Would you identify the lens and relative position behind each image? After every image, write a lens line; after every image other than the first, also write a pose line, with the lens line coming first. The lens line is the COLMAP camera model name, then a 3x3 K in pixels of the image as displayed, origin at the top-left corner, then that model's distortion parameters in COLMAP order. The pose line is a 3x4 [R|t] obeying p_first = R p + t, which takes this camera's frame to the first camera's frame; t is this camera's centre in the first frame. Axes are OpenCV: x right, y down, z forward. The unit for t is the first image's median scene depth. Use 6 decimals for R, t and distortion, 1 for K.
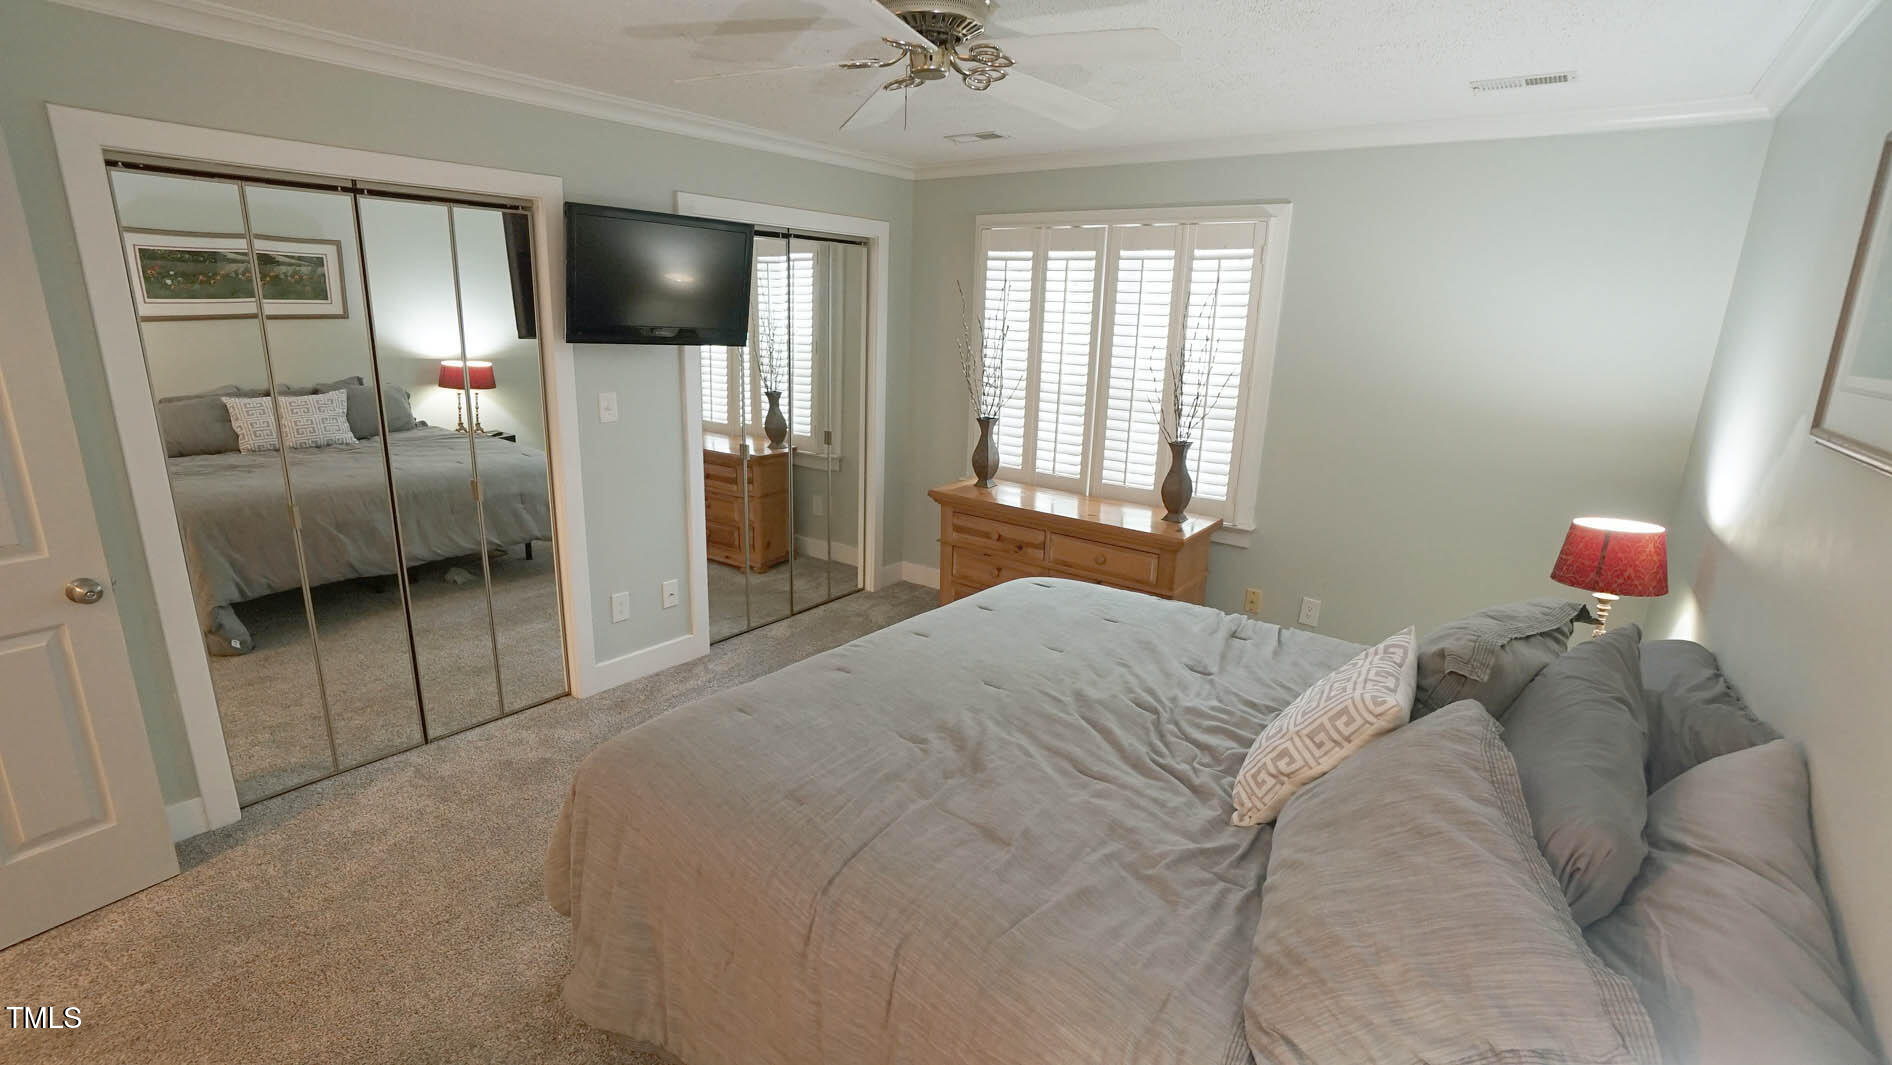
lens RADIAL K [[847.7, 0, 946.0], [0, 847.7, 532.5], [0, 0, 1]] dist [-0.010605, 0.000779]
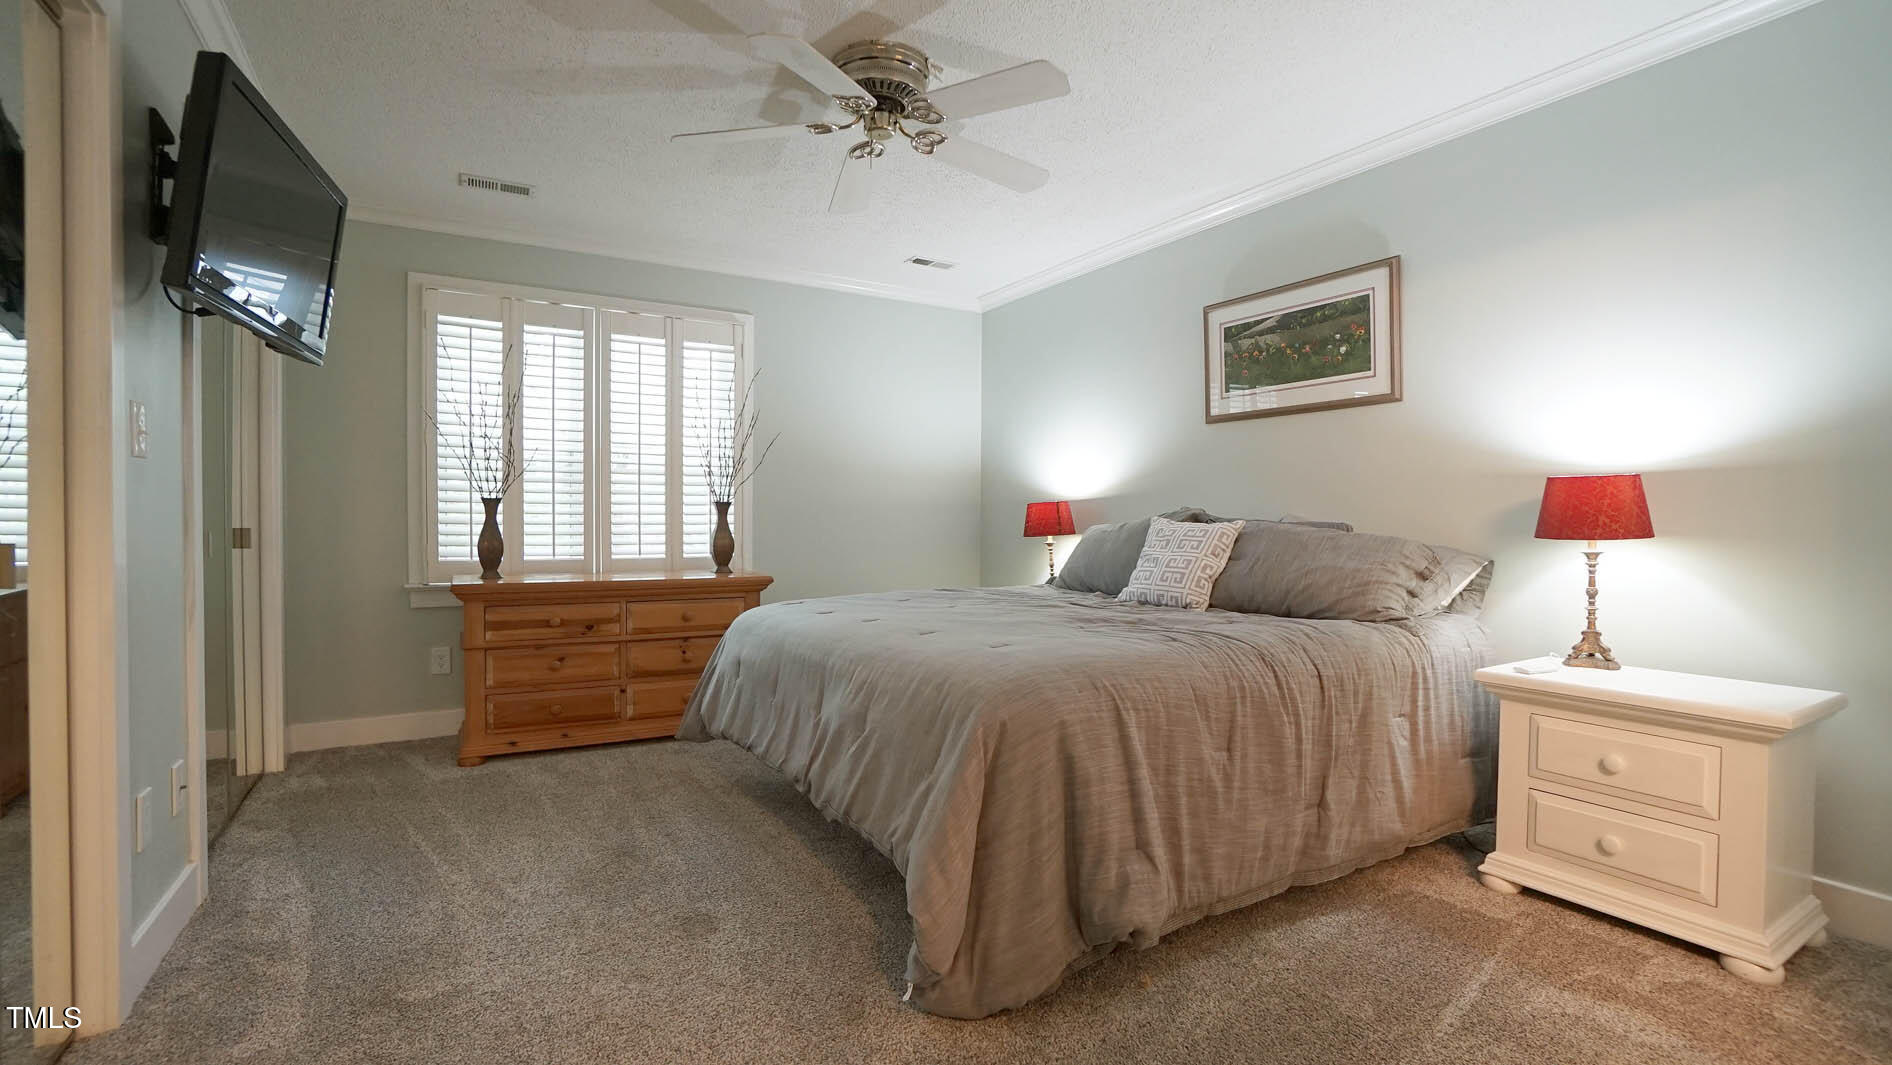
lens RADIAL K [[847.7, 0, 946.0], [0, 847.7, 532.5], [0, 0, 1]] dist [-0.010605, 0.000779]
pose [[0.401270, -0.061205, 0.913913, -0.601182], [0.236424, 0.970876, -0.038786, 0.045280], [-0.884922, 0.231635, 0.404053, 0.266995]]
